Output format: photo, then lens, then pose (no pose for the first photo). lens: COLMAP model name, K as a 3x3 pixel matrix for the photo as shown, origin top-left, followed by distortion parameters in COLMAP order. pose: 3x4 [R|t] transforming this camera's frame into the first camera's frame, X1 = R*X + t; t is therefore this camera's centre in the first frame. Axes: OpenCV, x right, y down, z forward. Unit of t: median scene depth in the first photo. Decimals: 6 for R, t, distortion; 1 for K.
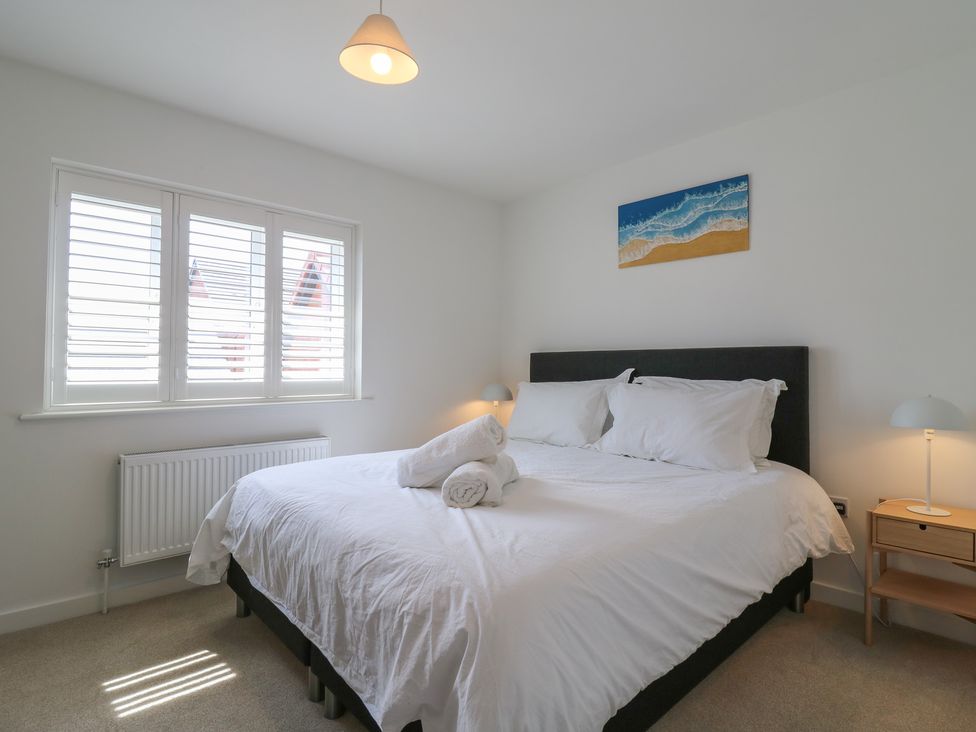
lens RADIAL K [[510.2, 0, 489.9], [0, 510.2, 362.5], [0, 0, 1]] dist [0.000246, -0.012306]
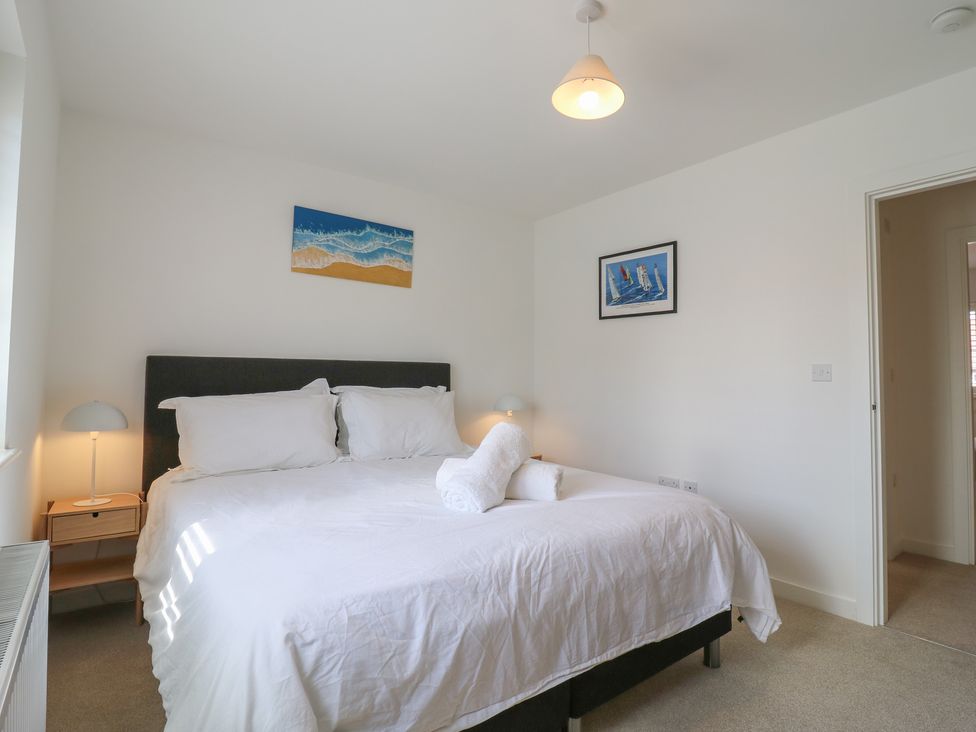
lens RADIAL K [[510.2, 0, 494.7], [0, 510.2, 365.1], [0, 0, 1]] dist [0.000246, -0.012306]
pose [[0.102495, 0.021227, 0.994507, -0.719454], [-0.014733, 0.999695, -0.019819, 0.001311], [-0.994624, -0.012620, 0.102776, 0.598469]]
